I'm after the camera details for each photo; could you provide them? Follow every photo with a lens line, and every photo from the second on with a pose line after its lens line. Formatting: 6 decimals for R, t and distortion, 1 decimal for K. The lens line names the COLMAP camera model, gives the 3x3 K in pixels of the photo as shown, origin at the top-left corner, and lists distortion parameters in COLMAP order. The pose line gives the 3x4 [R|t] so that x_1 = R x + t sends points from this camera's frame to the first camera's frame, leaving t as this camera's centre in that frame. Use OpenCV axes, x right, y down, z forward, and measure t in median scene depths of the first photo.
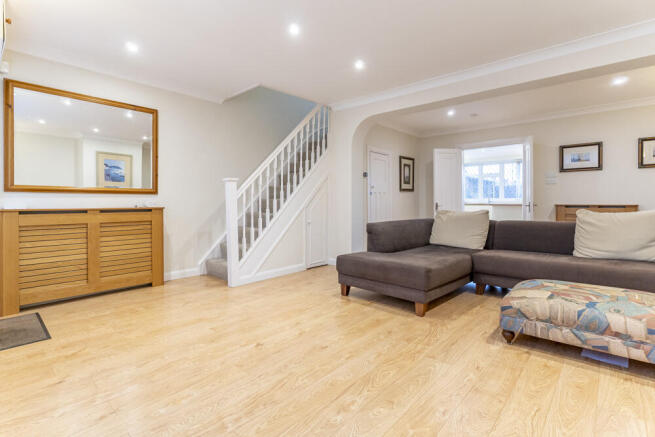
lens RADIAL K [[316.2, 0, 345.9], [0, 316.2, 200.6], [0, 0, 1]] dist [-0.000885, -0.000073]
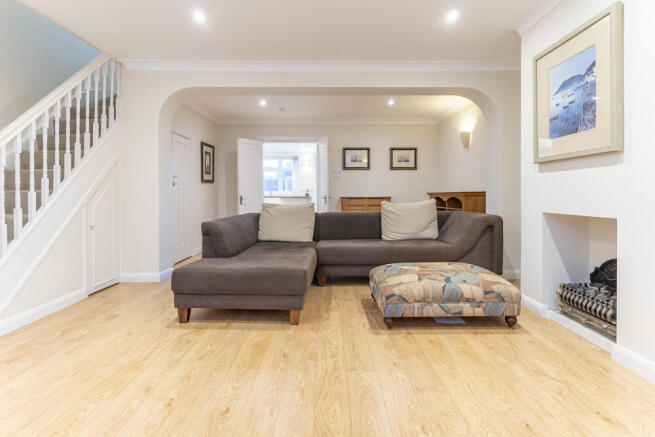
lens RADIAL K [[312.2, 0, 327.2], [0, 312.2, 194.0], [0, 0, 1]] dist [-0.000324, 0.000055]
pose [[0.764779, 0.000580, 0.644292, -0.204507], [-0.002887, 0.999993, 0.002527, -0.001970], [-0.644286, -0.003793, 0.764775, 0.216686]]
